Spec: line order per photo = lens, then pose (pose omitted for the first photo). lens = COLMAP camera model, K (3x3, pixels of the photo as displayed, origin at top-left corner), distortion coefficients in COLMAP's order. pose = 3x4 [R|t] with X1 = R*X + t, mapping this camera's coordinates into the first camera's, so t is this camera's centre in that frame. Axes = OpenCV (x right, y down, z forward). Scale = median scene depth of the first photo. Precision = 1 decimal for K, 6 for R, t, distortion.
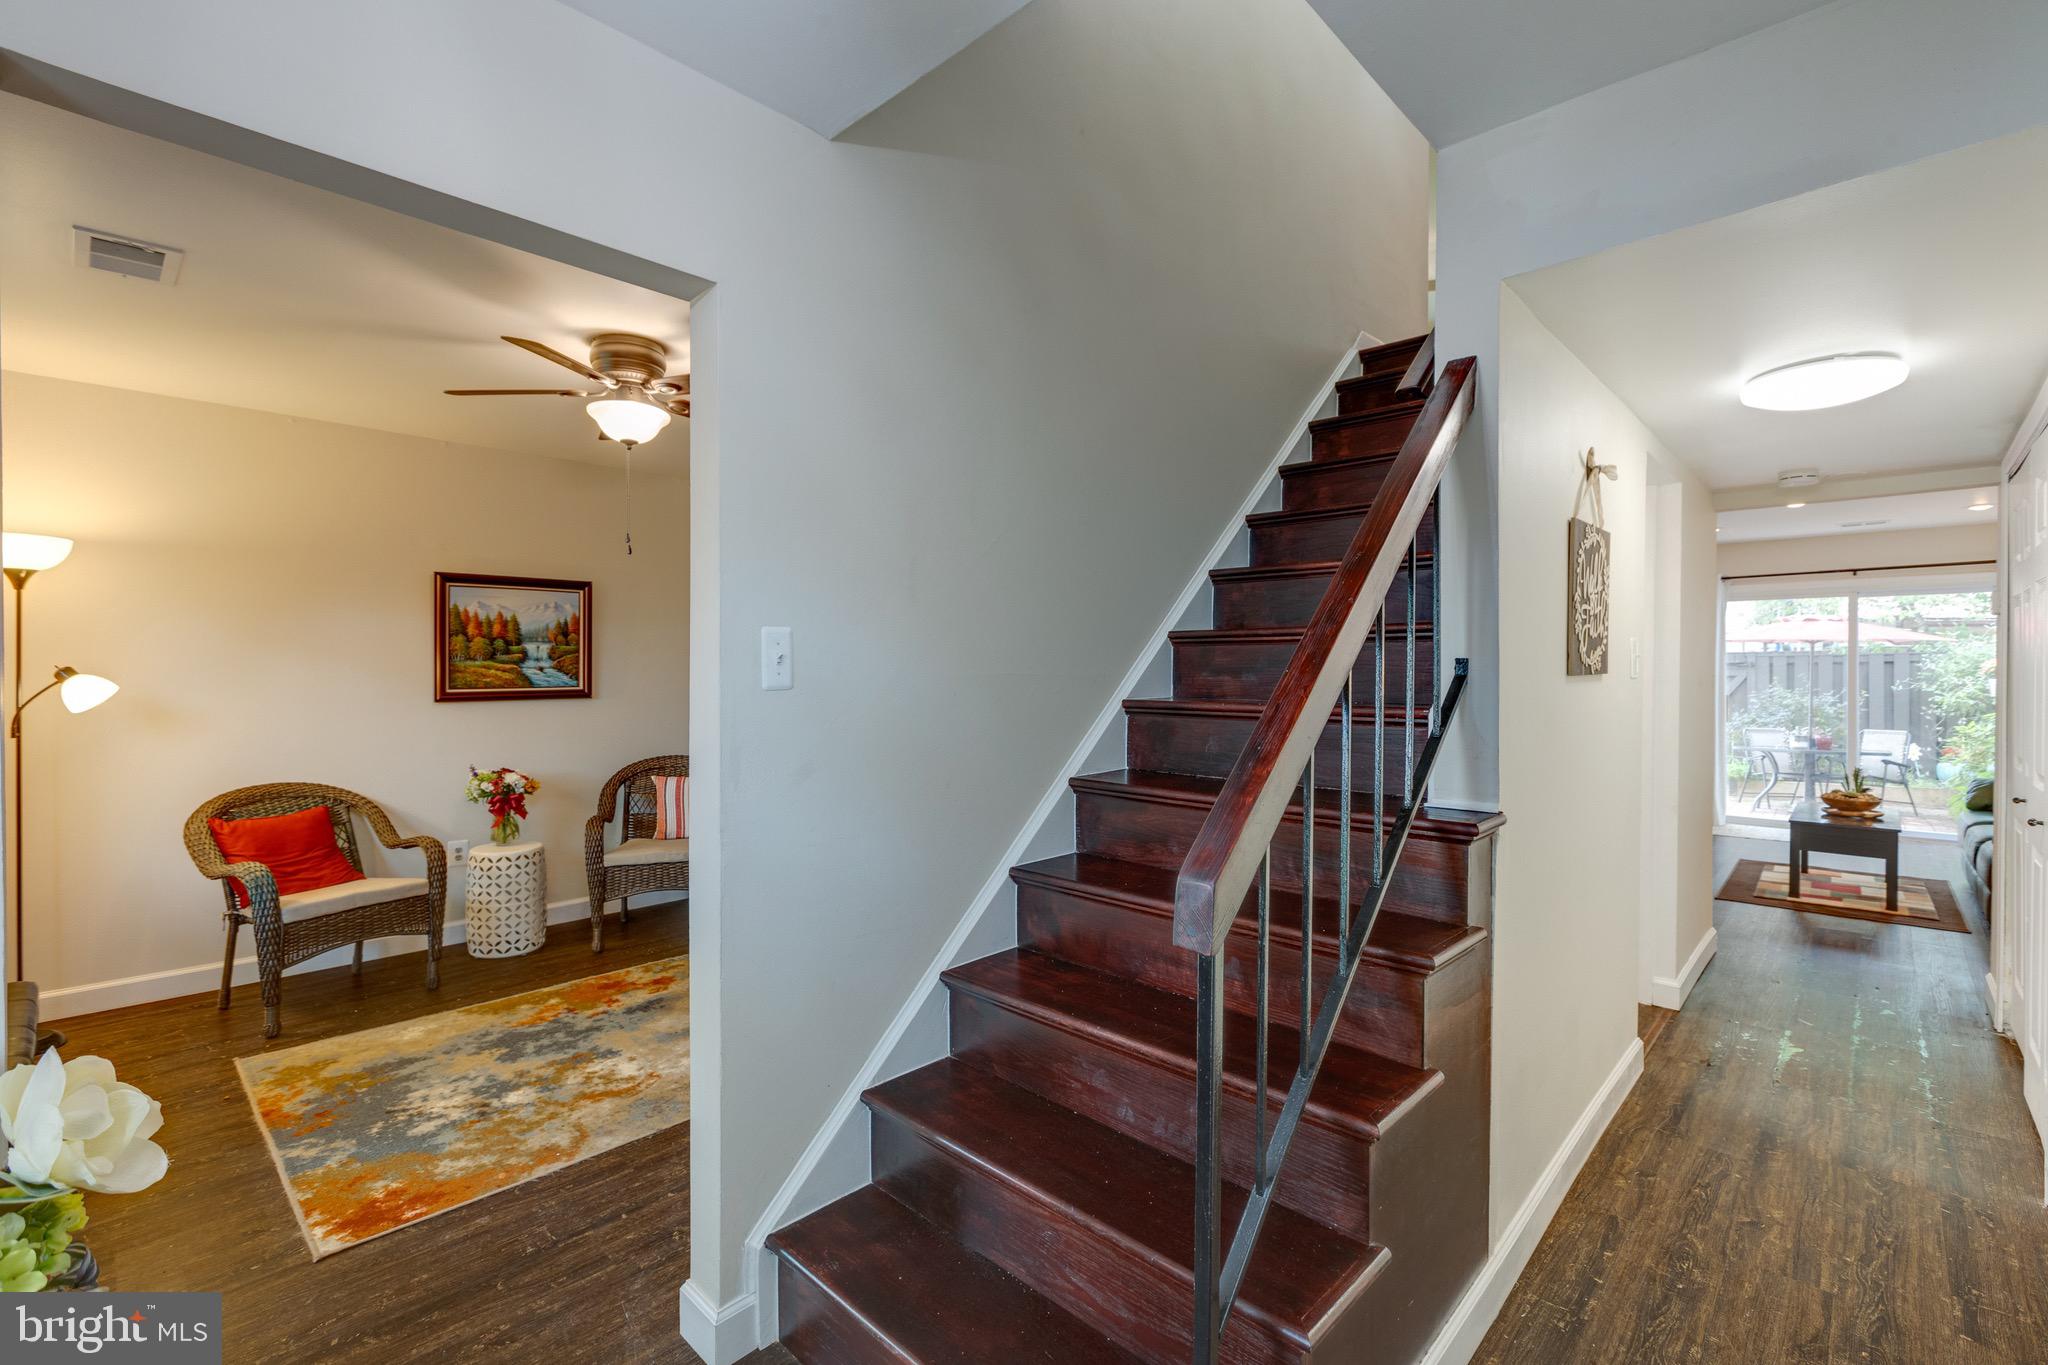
lens RADIAL K [[906.1, 0, 1033.9], [0, 906.1, 676.3], [0, 0, 1]] dist [0.004111, -0.001098]
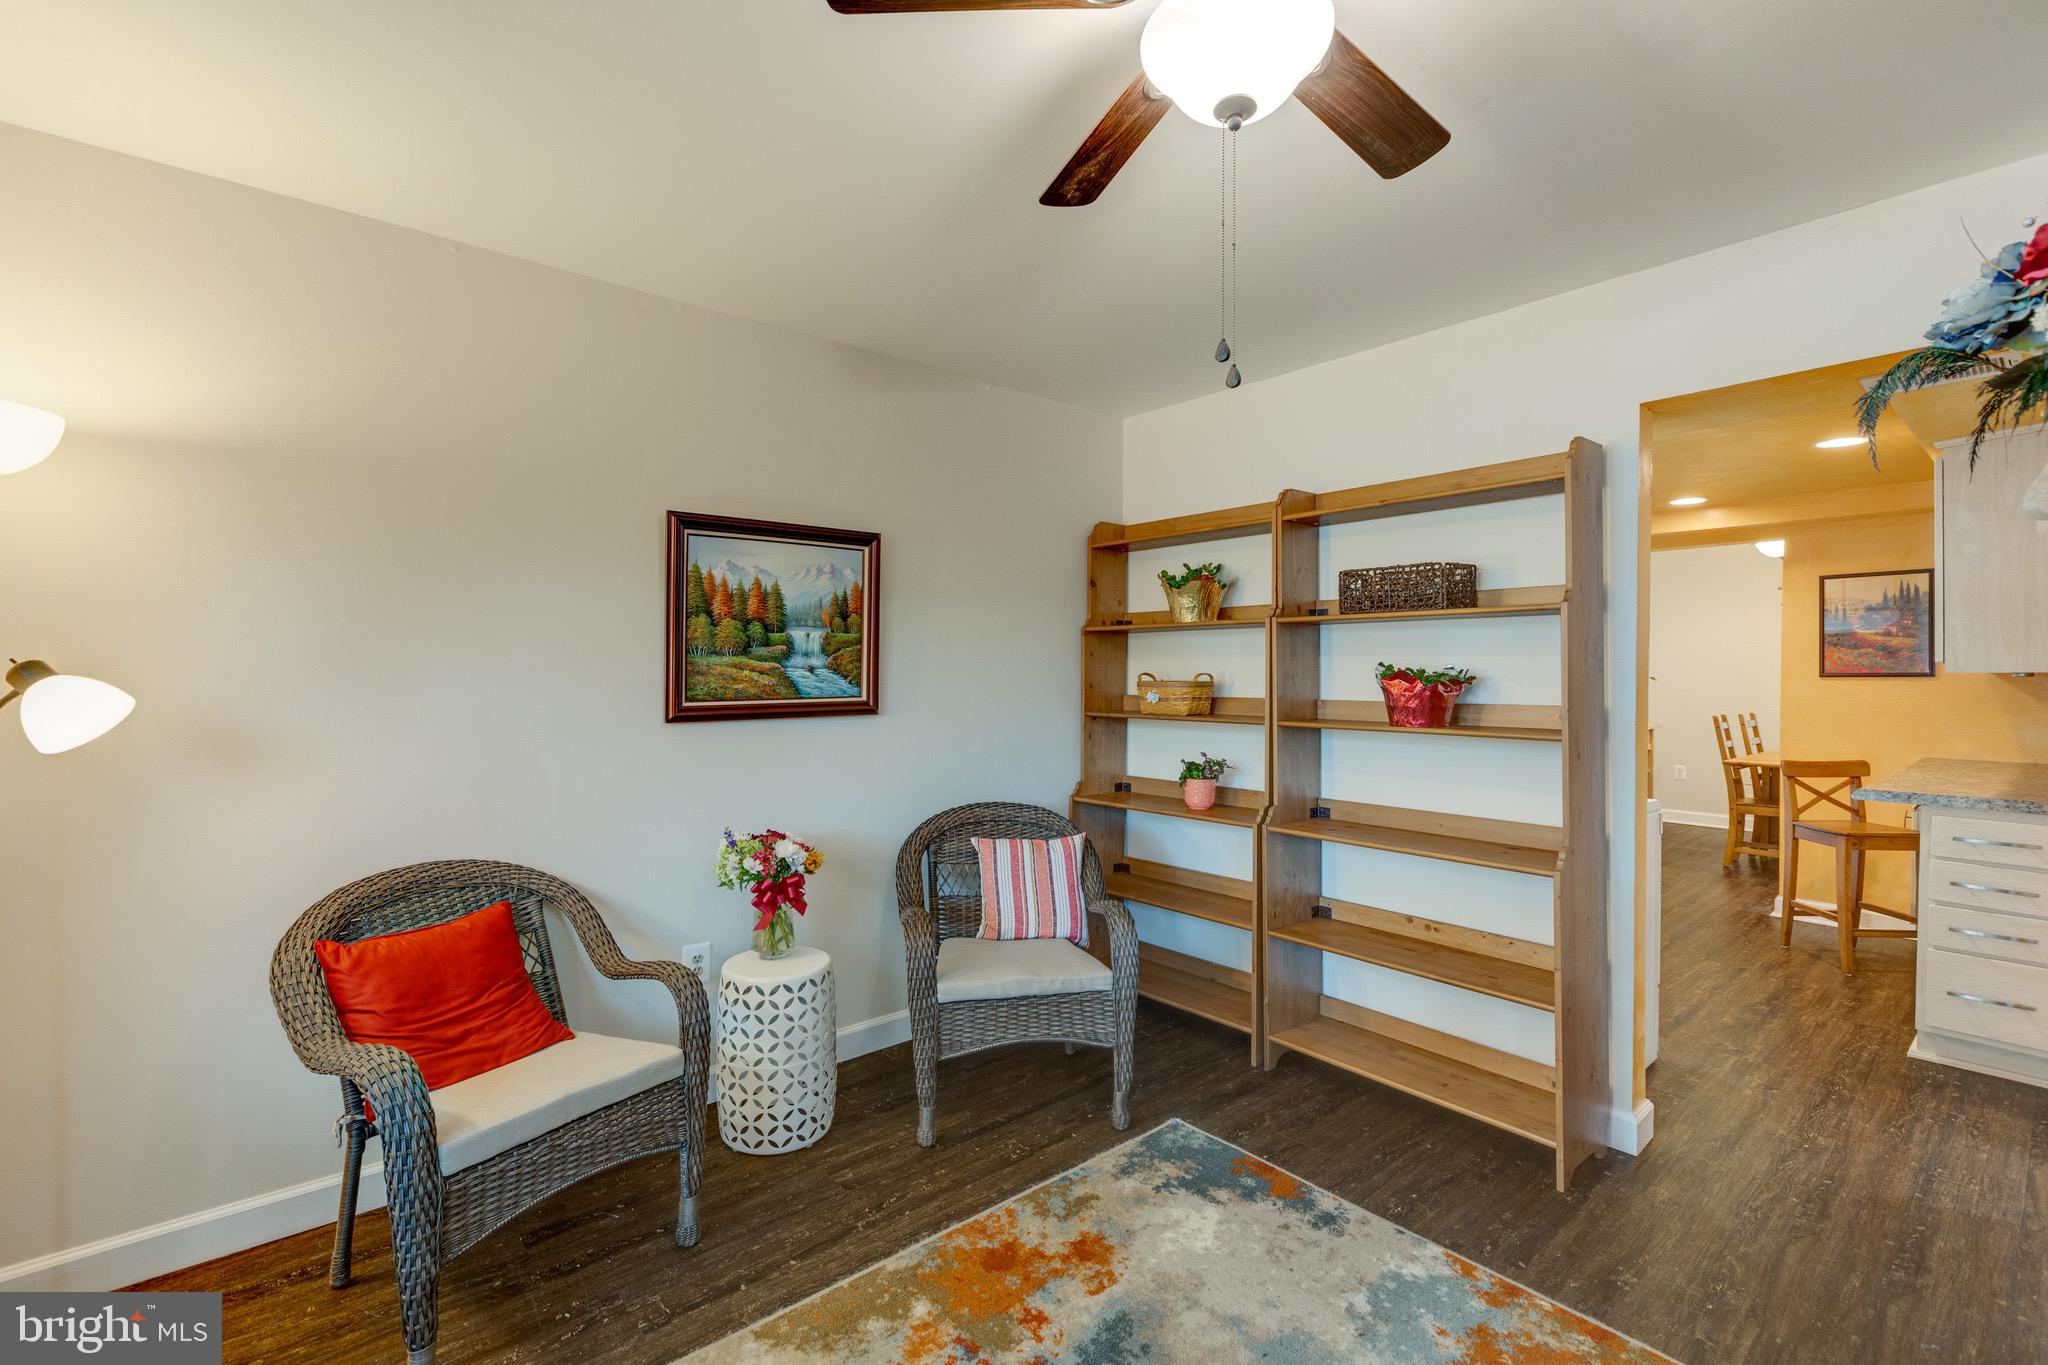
lens RADIAL K [[906.1, 0, 1030.1], [0, 906.1, 678.8], [0, 0, 1]] dist [0.004111, -0.001098]
pose [[0.994261, 0.002954, -0.106936, -0.365567], [-0.002980, 0.999996, -0.000090, -0.002023], [0.106936, 0.000408, 0.994266, 0.434333]]
